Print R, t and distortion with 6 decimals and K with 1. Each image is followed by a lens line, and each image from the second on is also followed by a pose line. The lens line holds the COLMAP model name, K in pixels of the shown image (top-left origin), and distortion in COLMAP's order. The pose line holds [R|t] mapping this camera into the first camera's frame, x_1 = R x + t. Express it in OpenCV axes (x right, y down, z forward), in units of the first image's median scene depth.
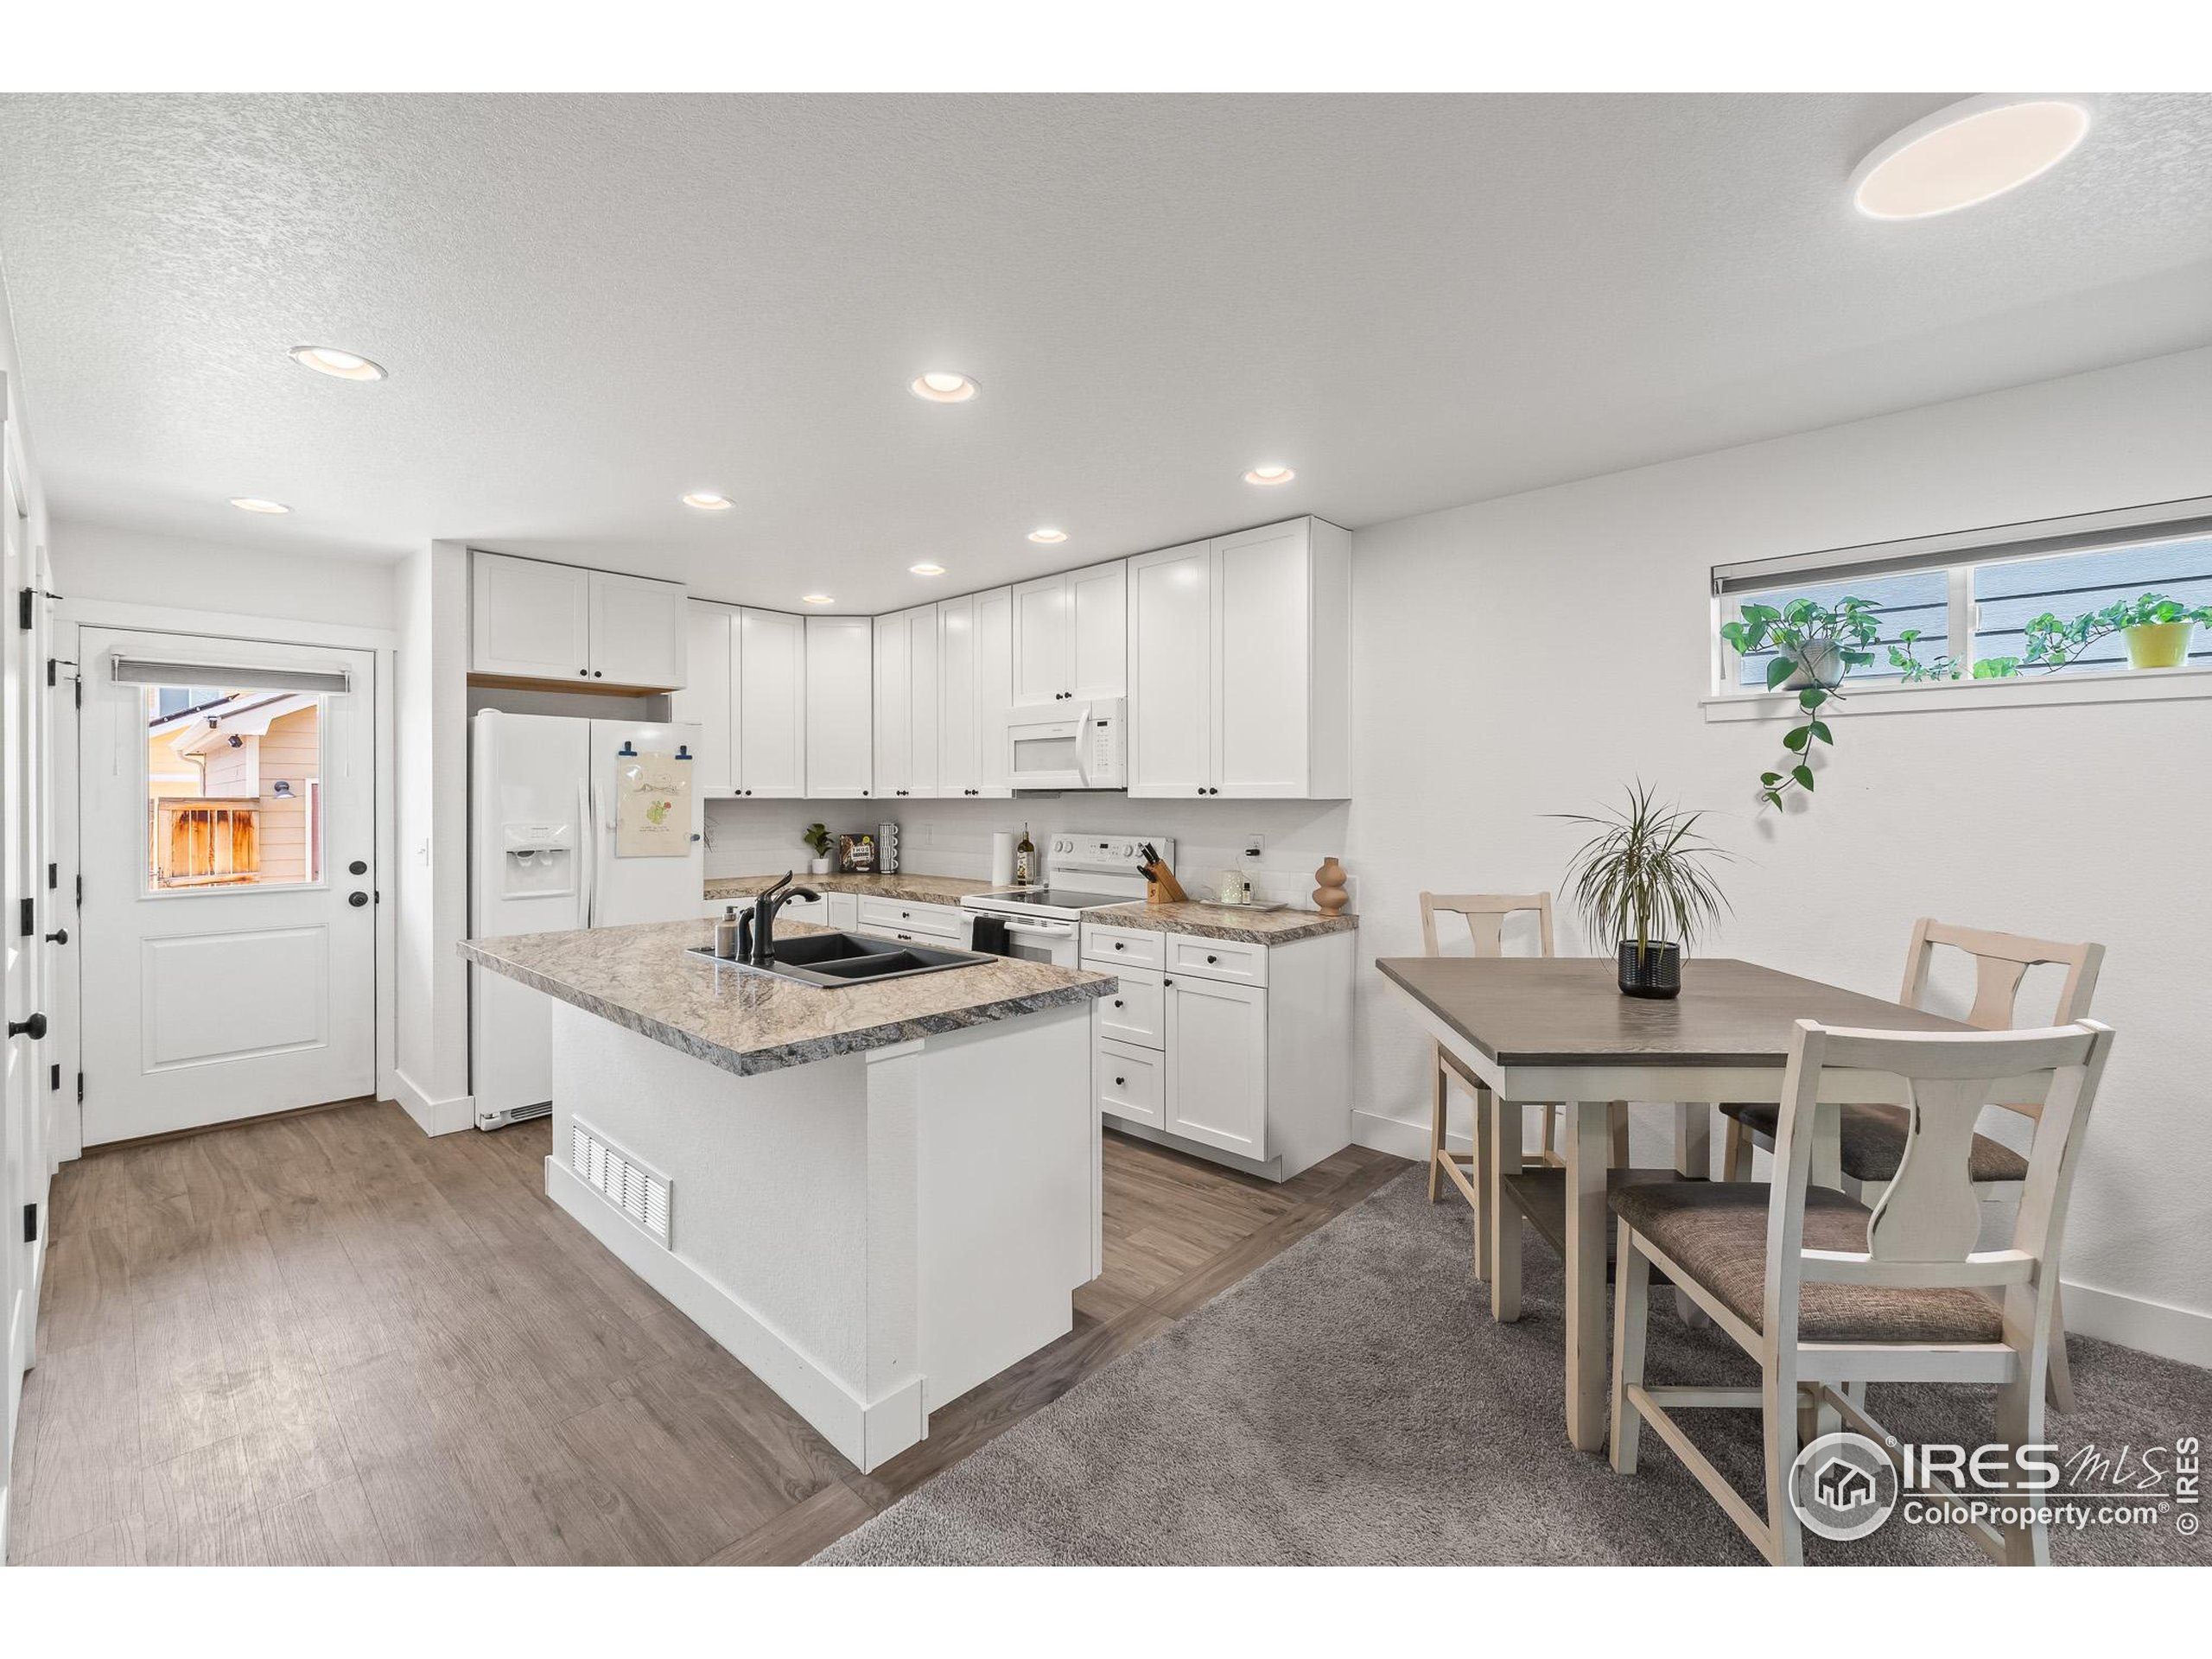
lens RADIAL K [[924.1, 0, 1112.0], [0, 924.1, 802.7], [0, 0, 1]] dist [-0.002181, -0.000550]
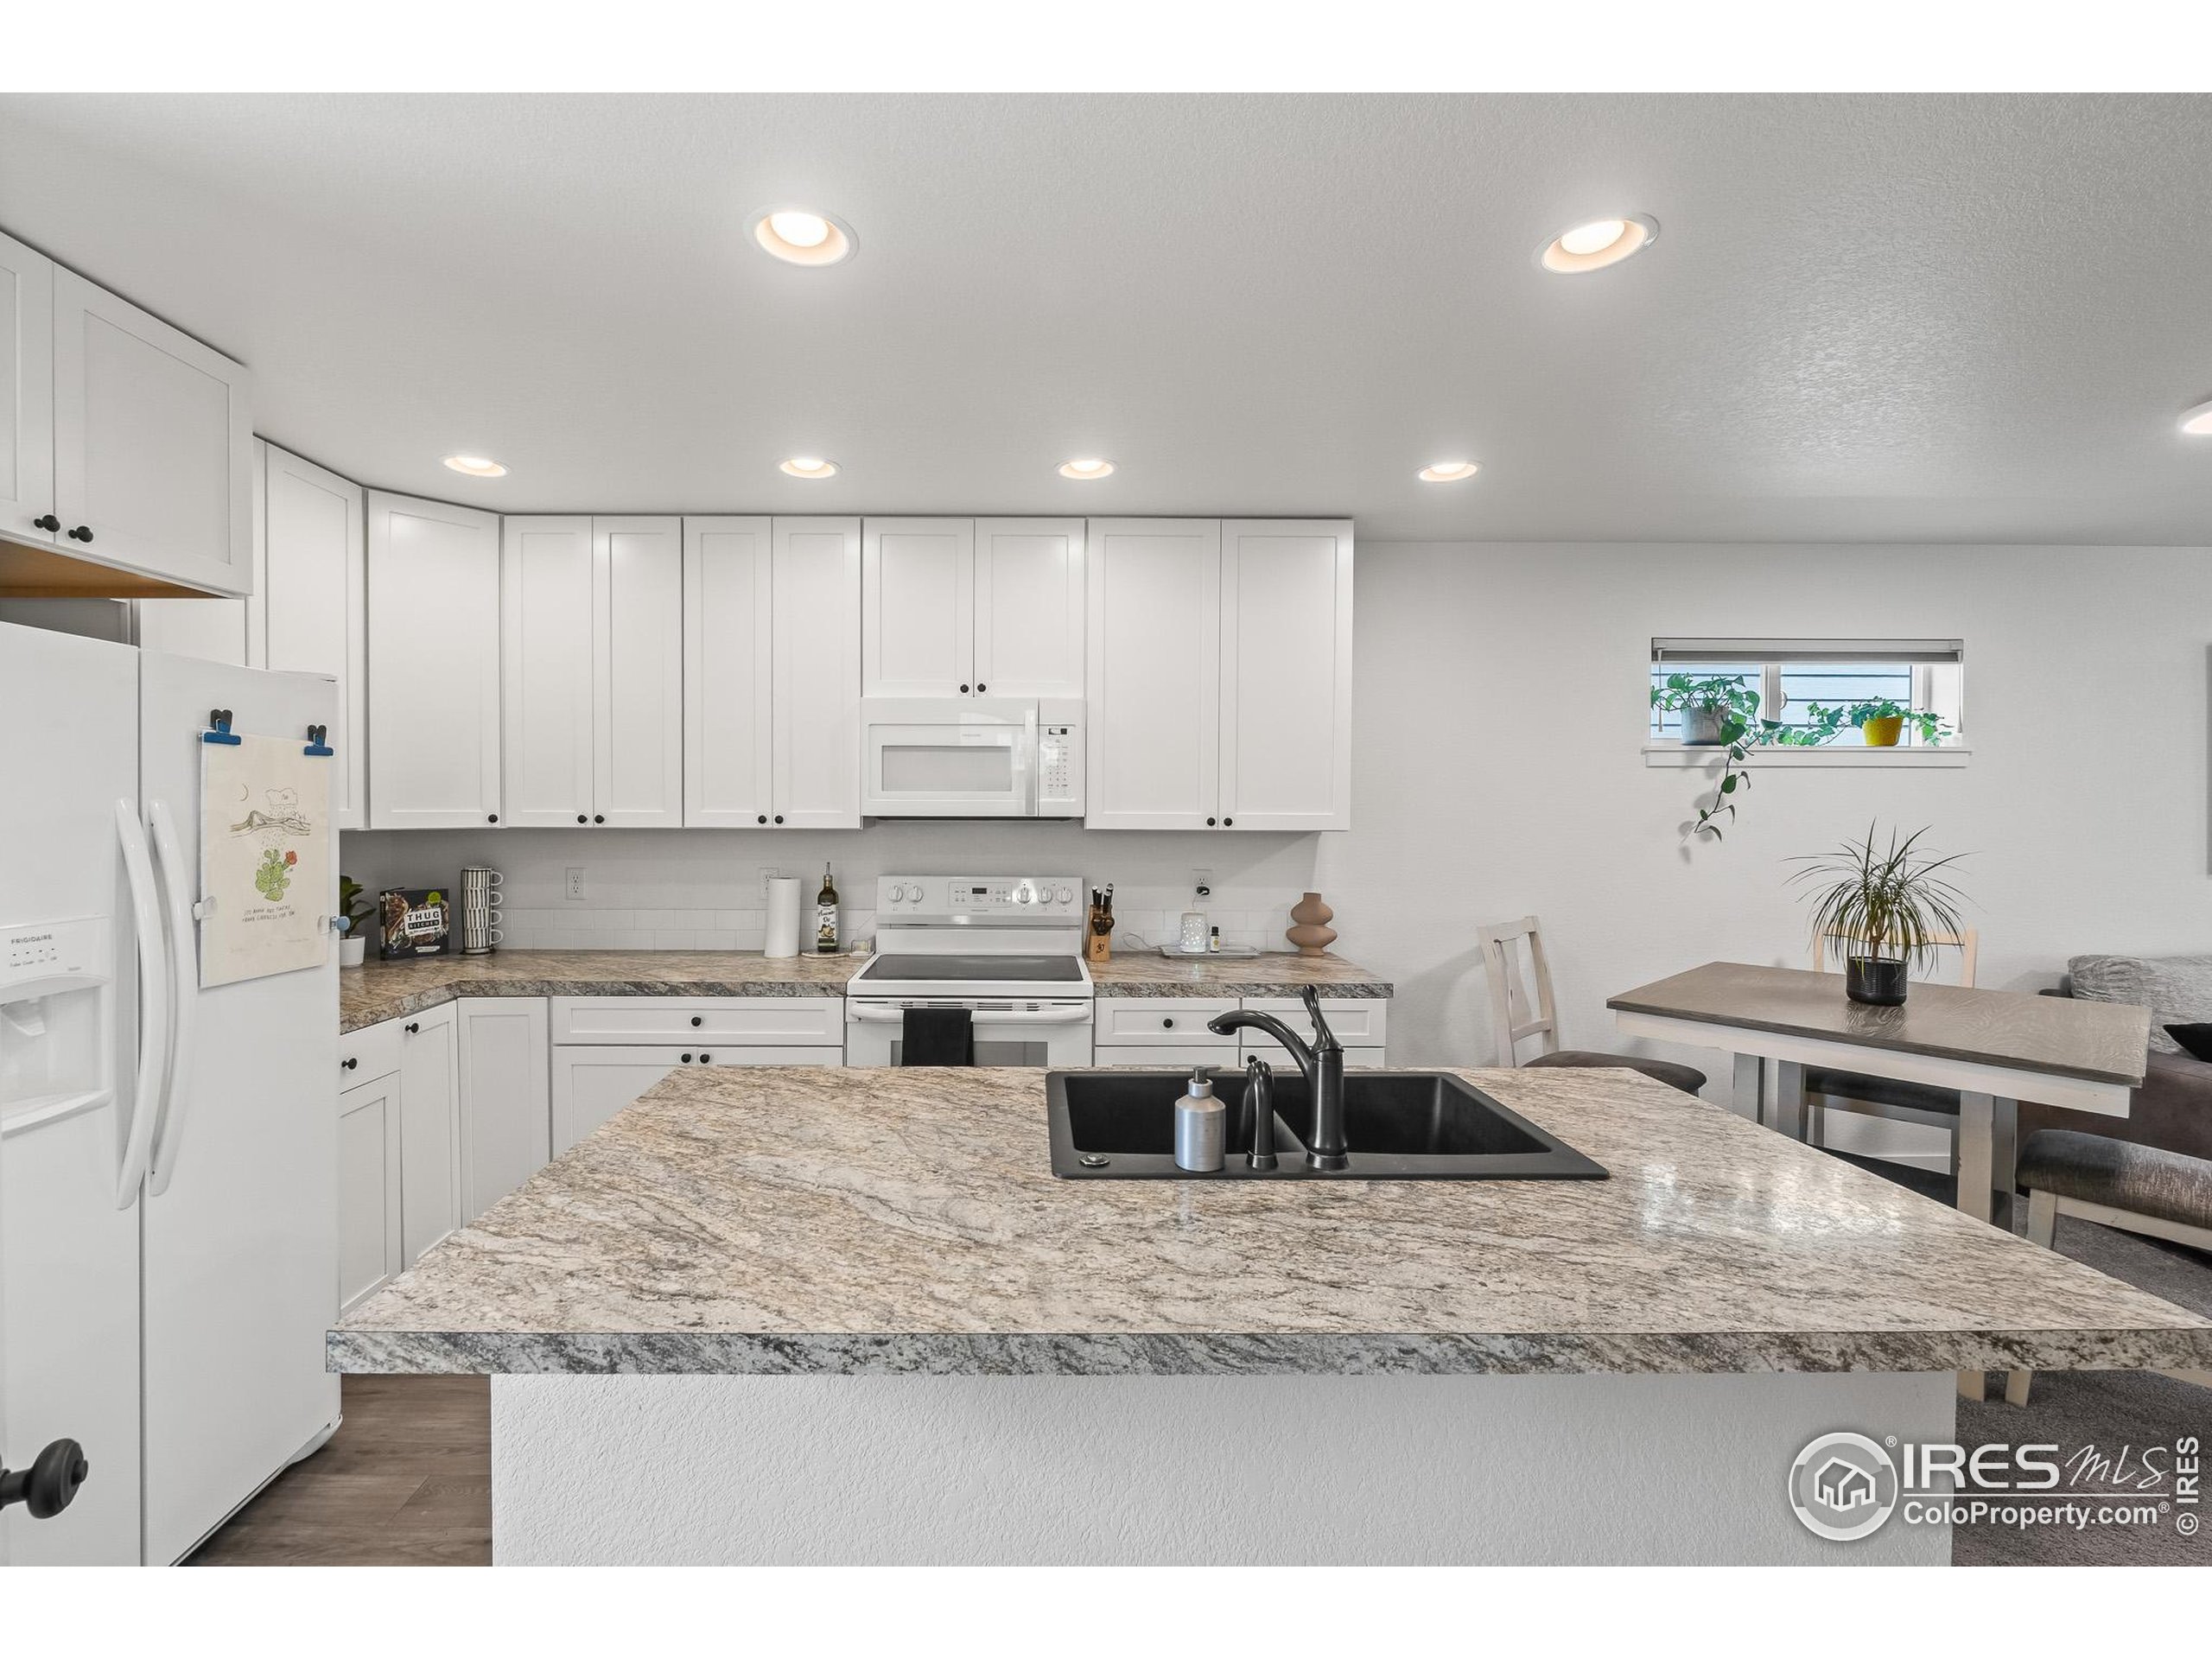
lens RADIAL K [[944.1, 0, 1025.2], [0, 944.1, 822.5], [0, 0, 1]] dist [-0.002559, -0.000208]
pose [[0.737186, -0.009301, 0.675626, -0.549573], [-0.000321, 0.999900, 0.014116, -0.021760], [-0.675690, -0.010623, 0.737109, 0.444904]]
